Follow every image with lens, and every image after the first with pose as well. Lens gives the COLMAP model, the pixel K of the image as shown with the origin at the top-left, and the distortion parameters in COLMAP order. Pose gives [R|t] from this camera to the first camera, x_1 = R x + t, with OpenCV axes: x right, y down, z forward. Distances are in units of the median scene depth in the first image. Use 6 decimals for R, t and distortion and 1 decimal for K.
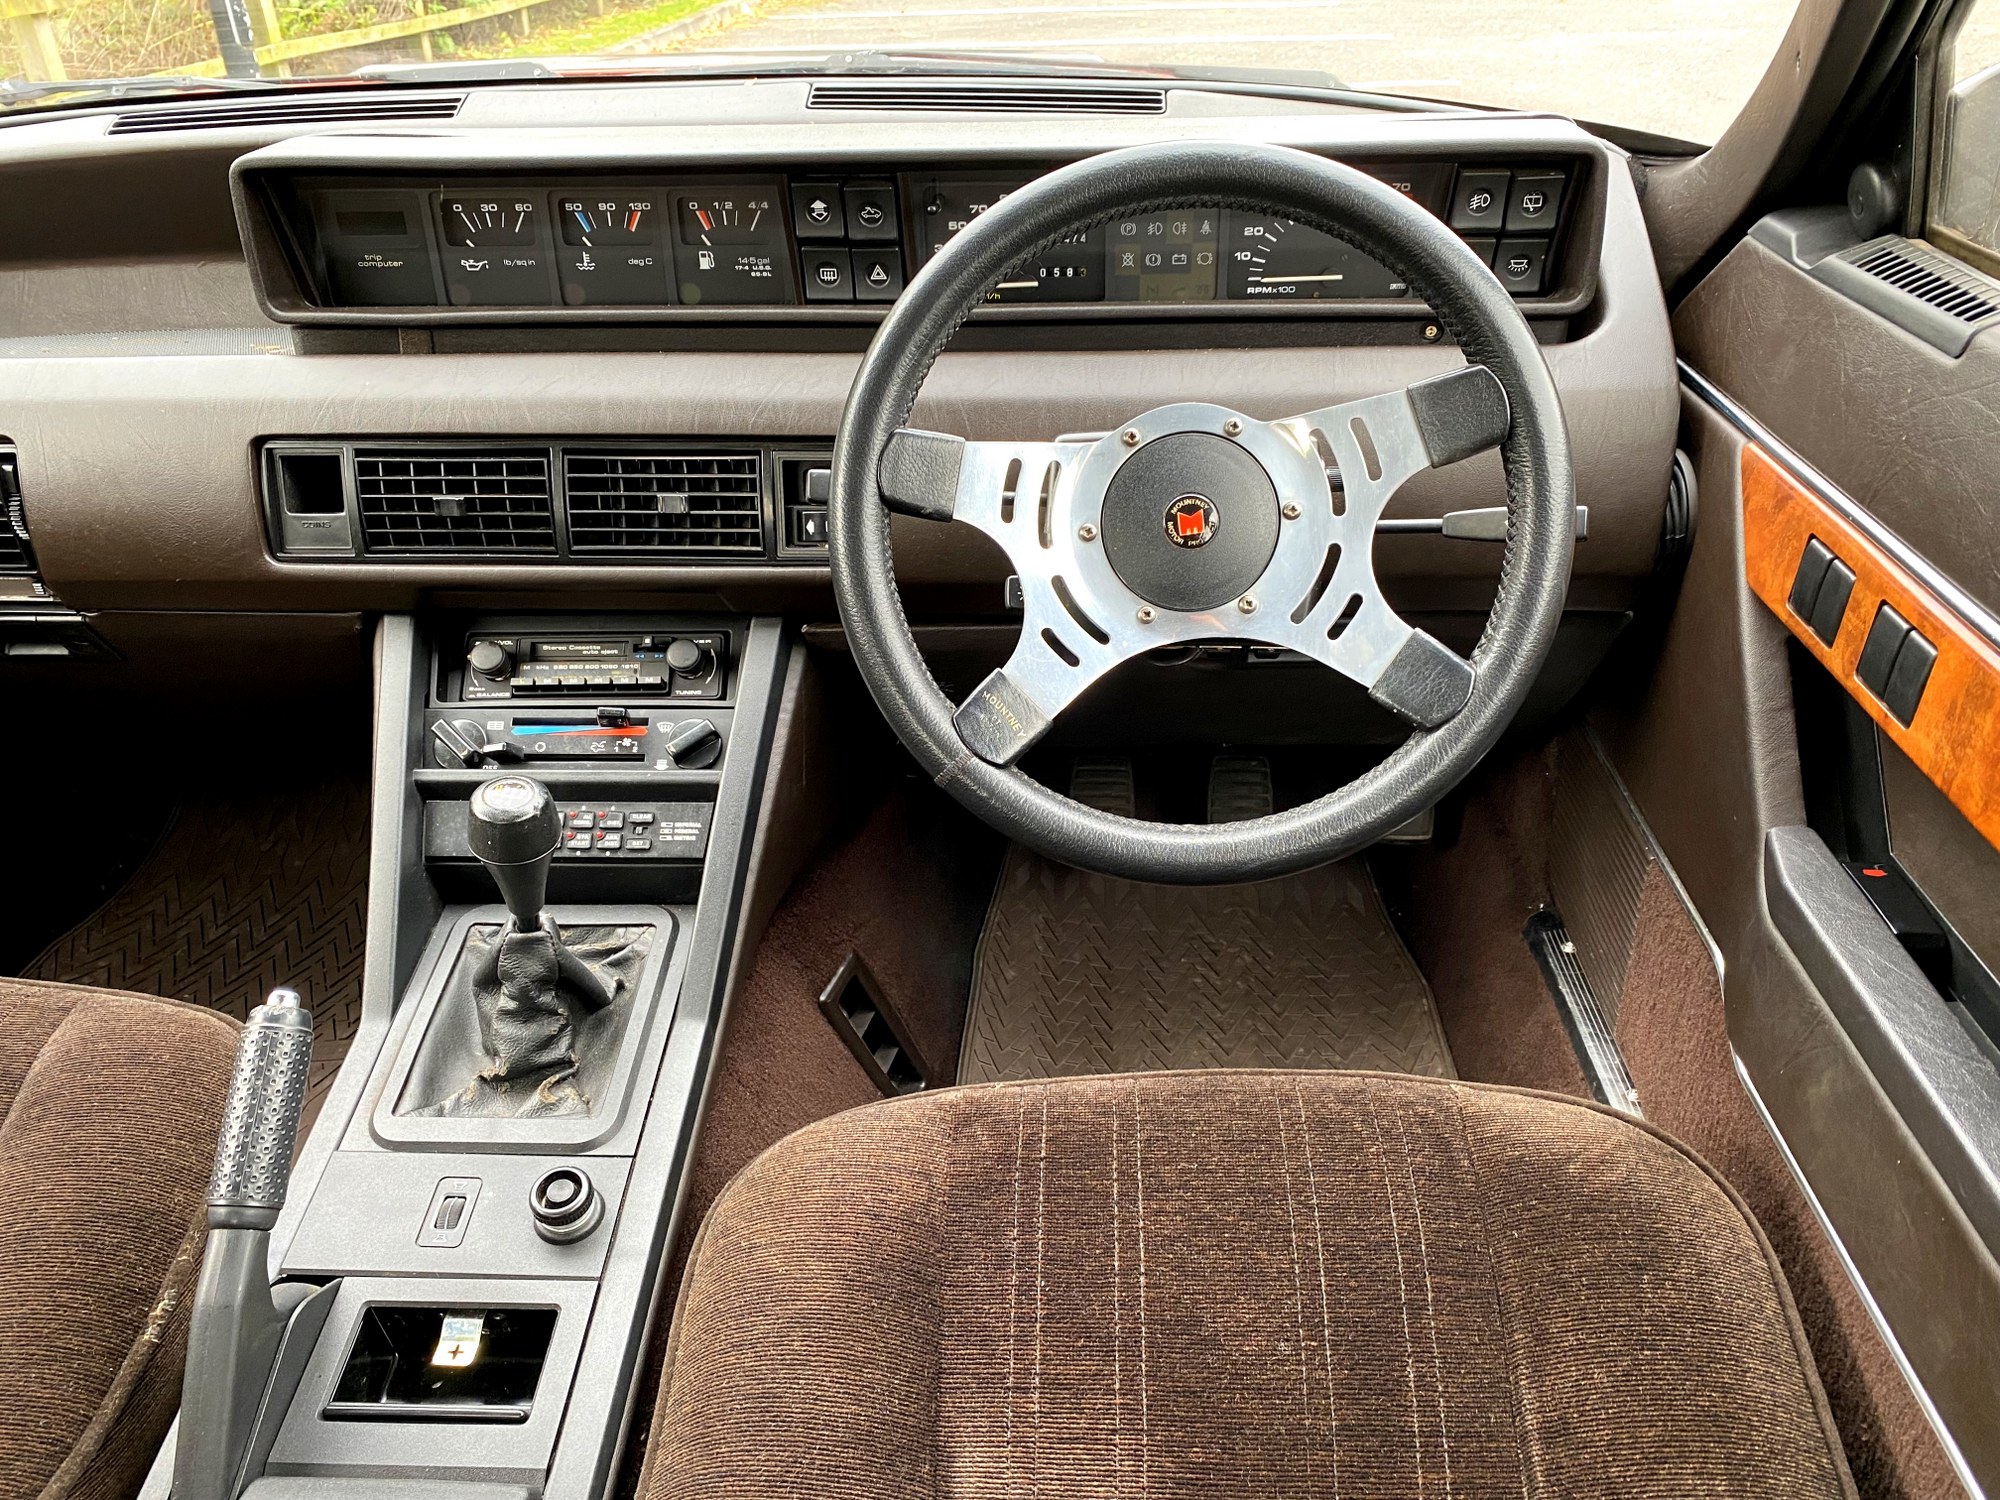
lens RADIAL K [[1540.0, 0, 996.1], [0, 1540.0, 747.7], [0, 0, 1]] dist [0.028137, -0.030178]
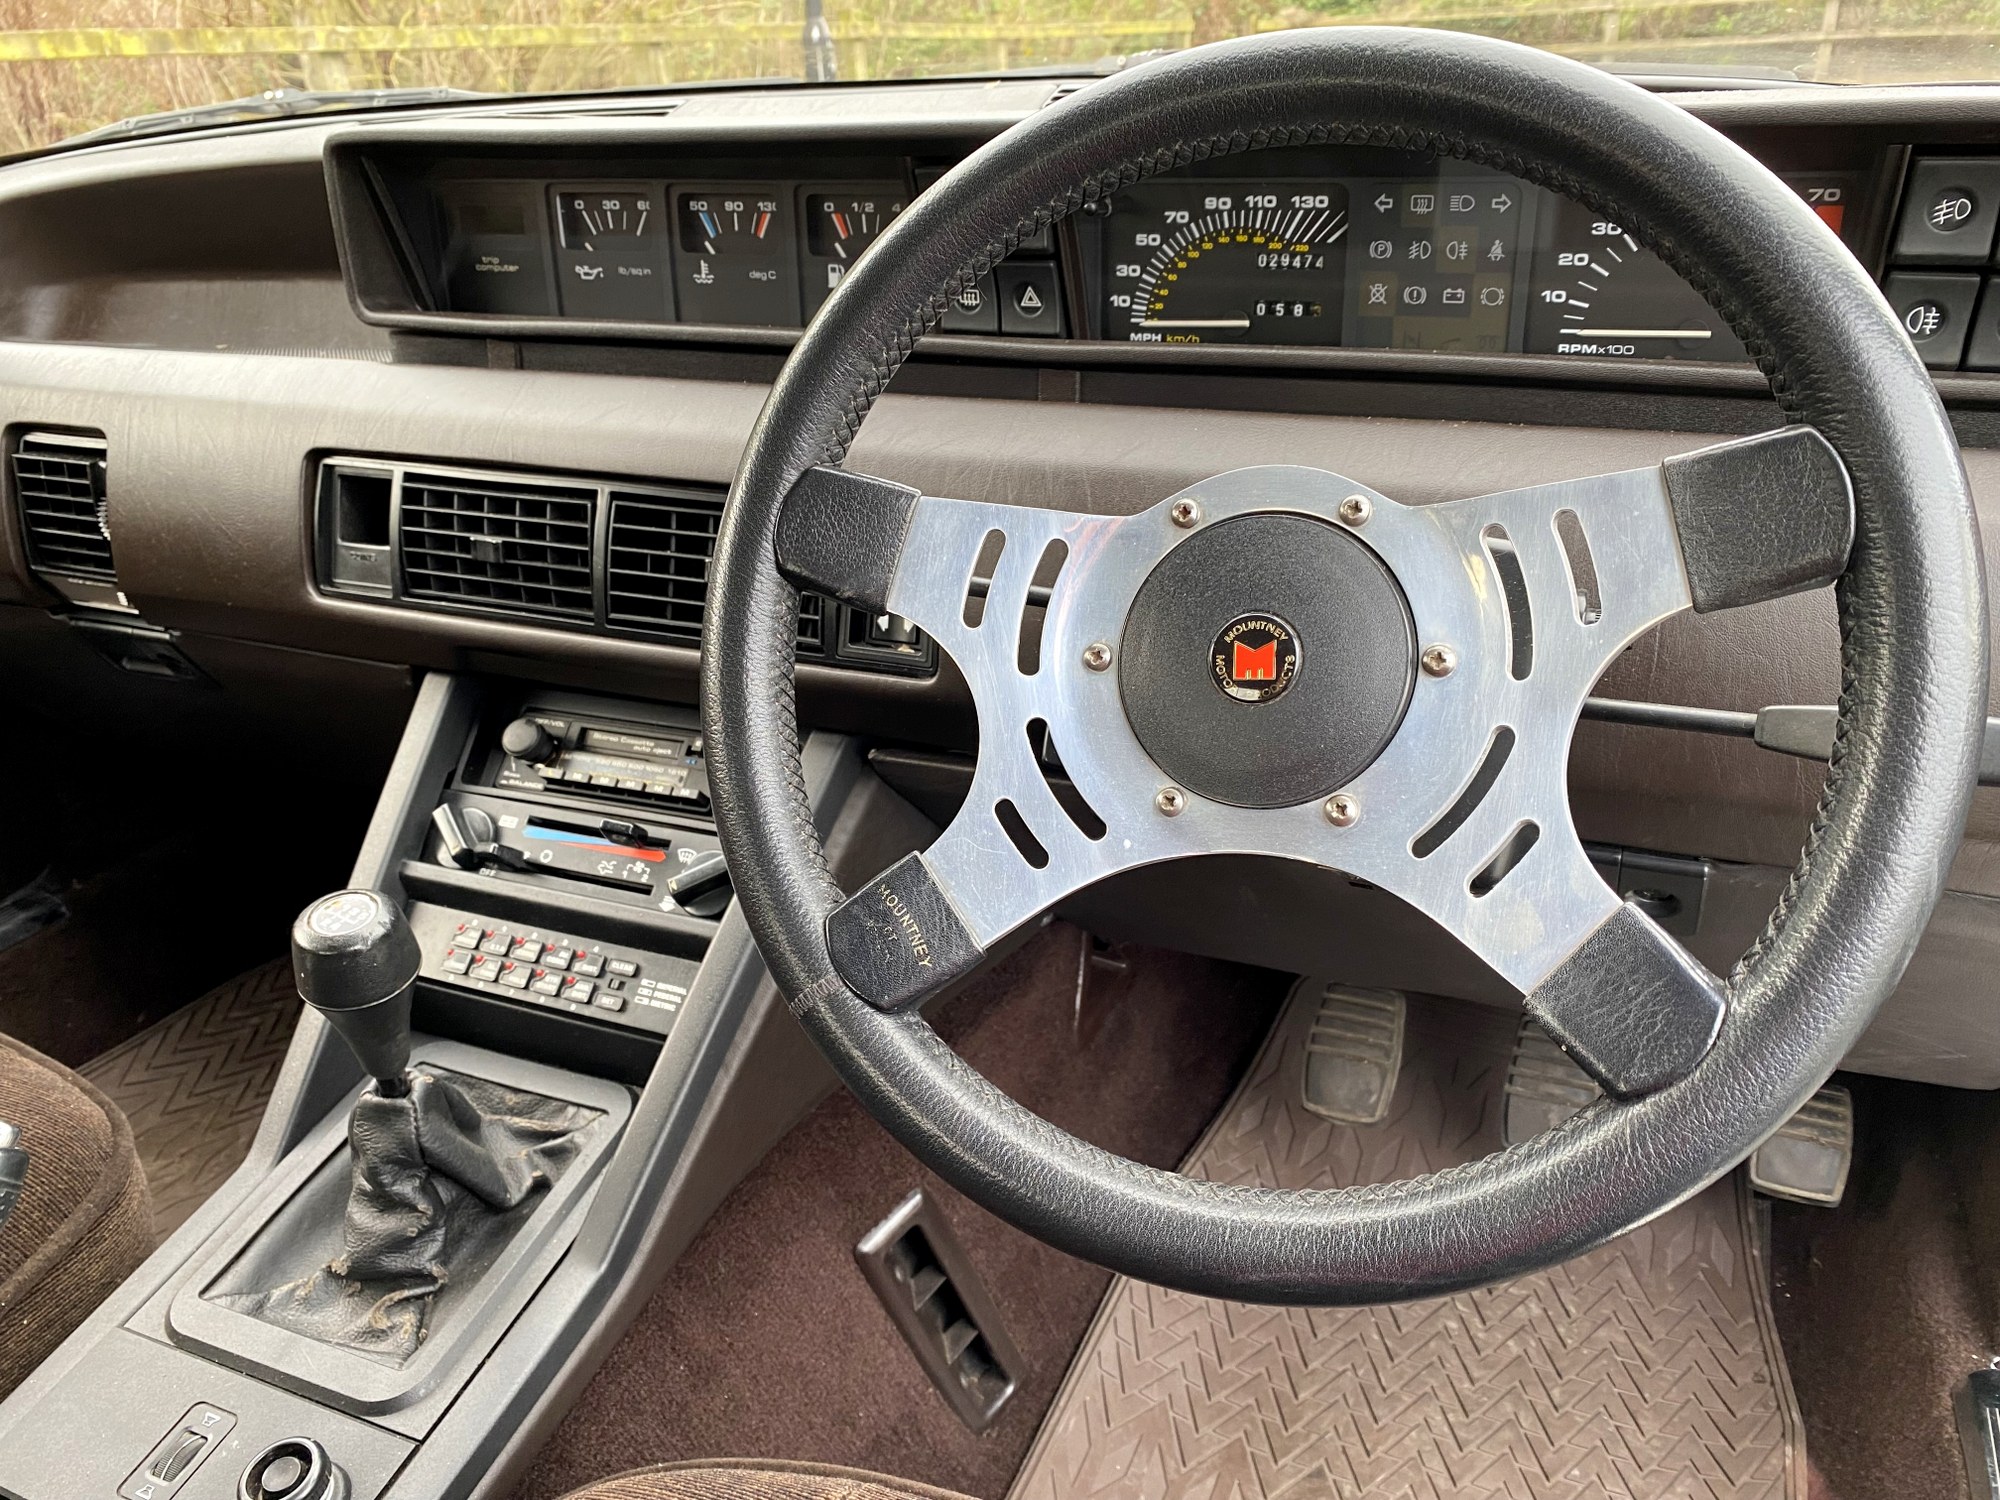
lens RADIAL K [[1540.0, 0, 994.0], [0, 1540.0, 748.6], [0, 0, 1]] dist [0.028137, -0.030178]
pose [[0.936073, 0.136334, -0.324315, 0.182094], [-0.163979, 0.984676, -0.059360, -0.048174], [0.311252, 0.108746, 0.944085, 0.325935]]
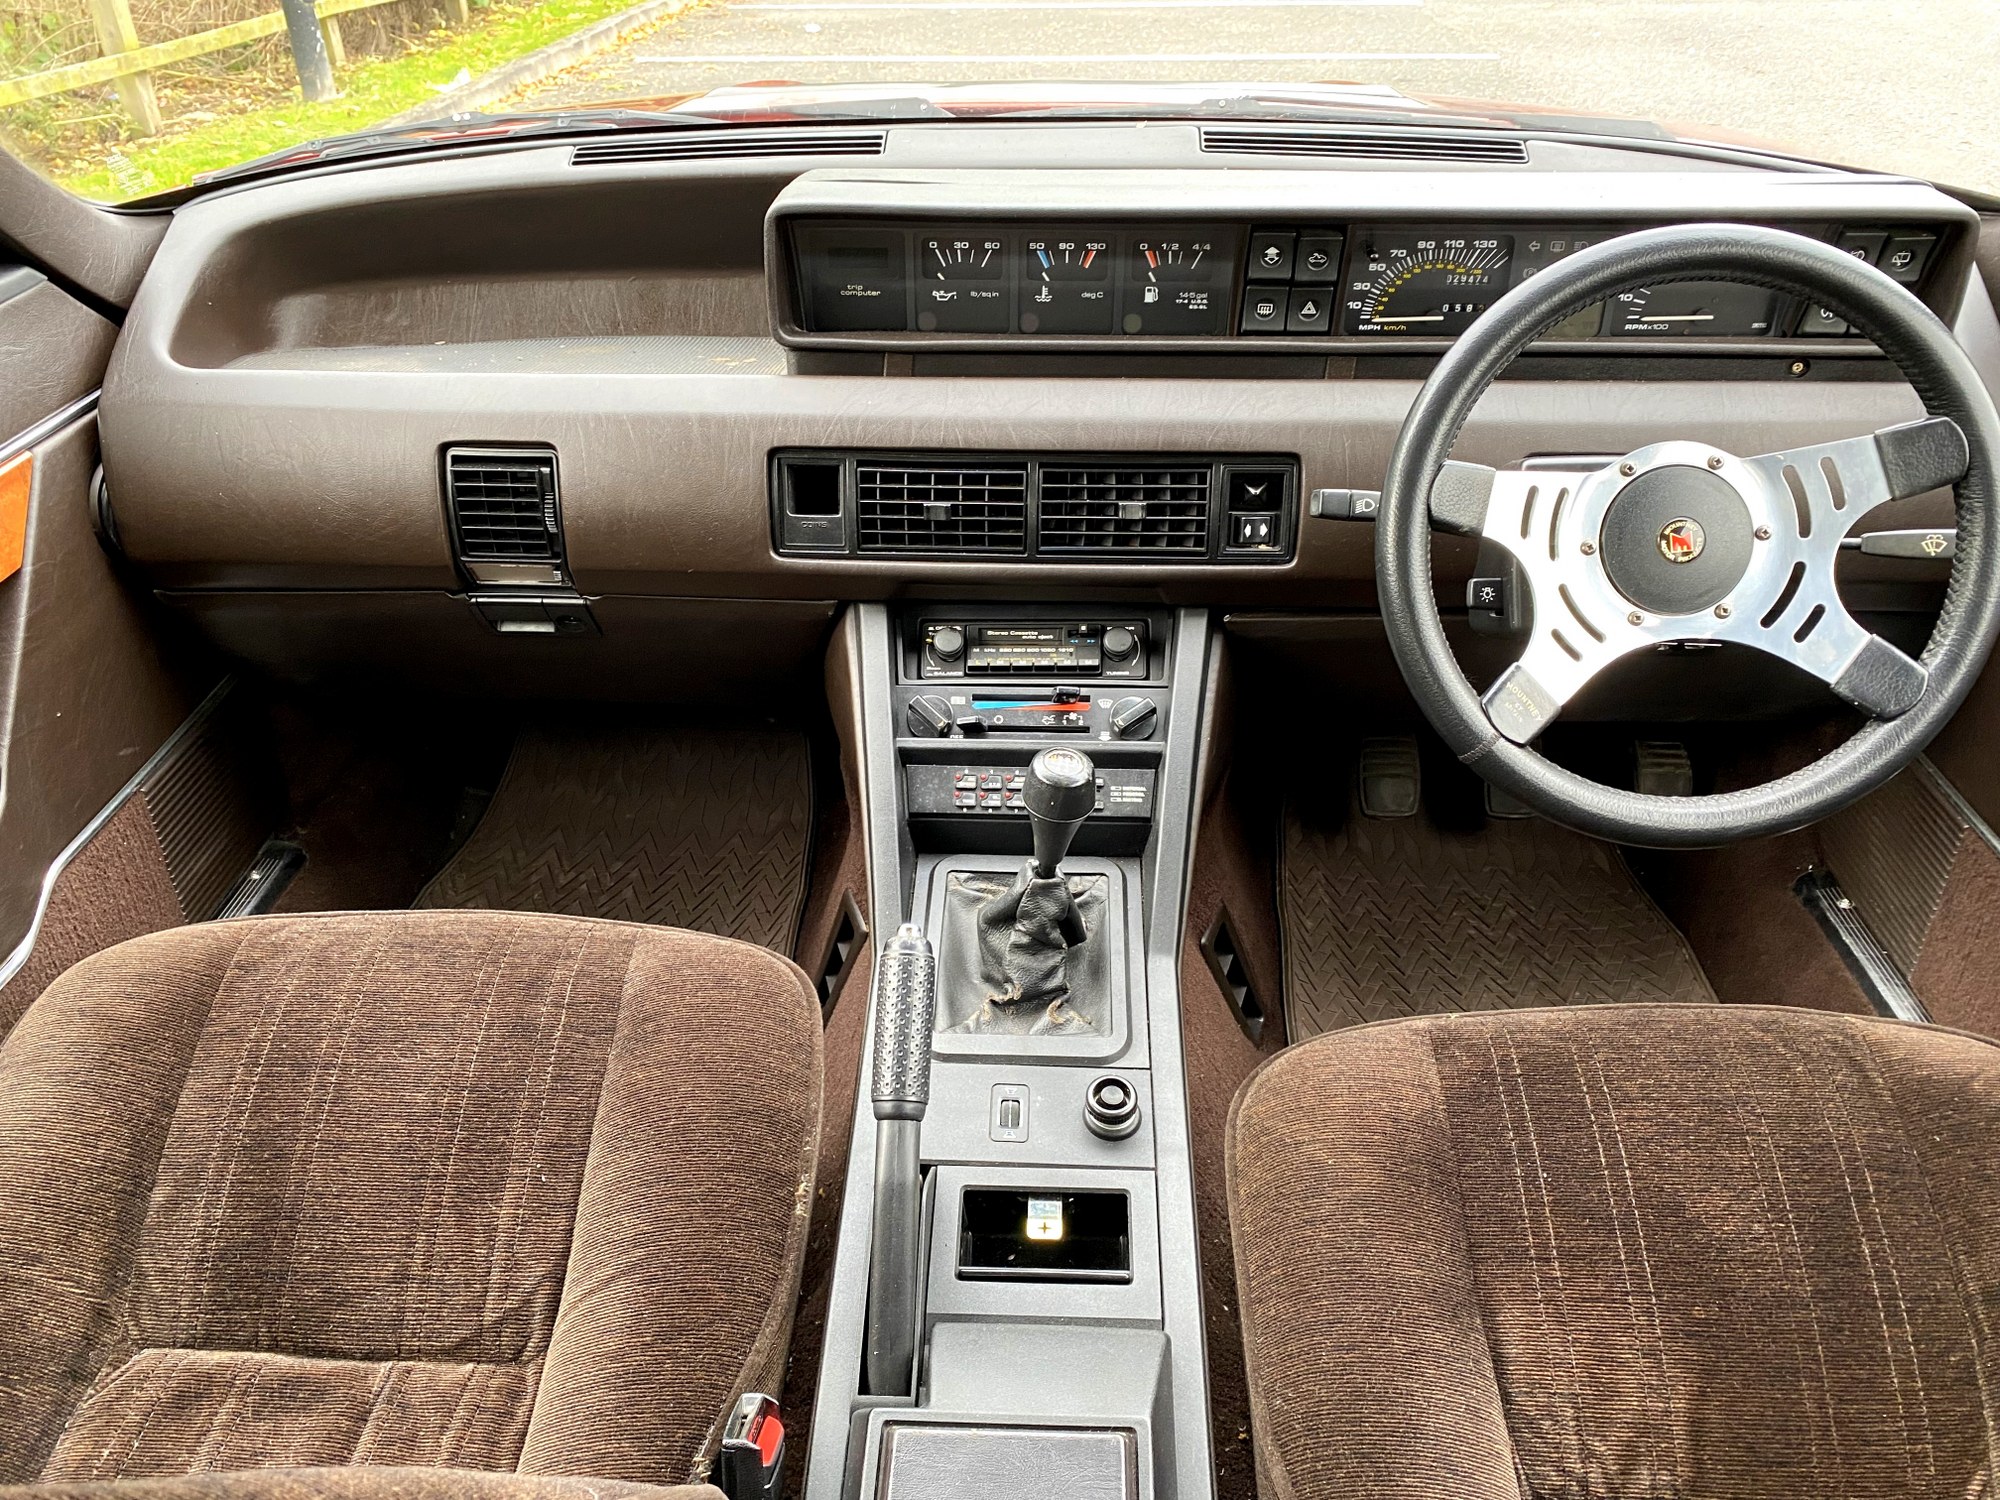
lens RADIAL K [[1540.0, 0, 980.0], [0, 1540.0, 740.0], [0, 0, 1]] dist [0.028137, -0.030178]
pose [[0.999870, 0.011258, 0.011536, -0.338070], [-0.011517, 0.999677, 0.022662, -0.011405], [-0.011277, -0.022792, 0.999677, -0.151763]]
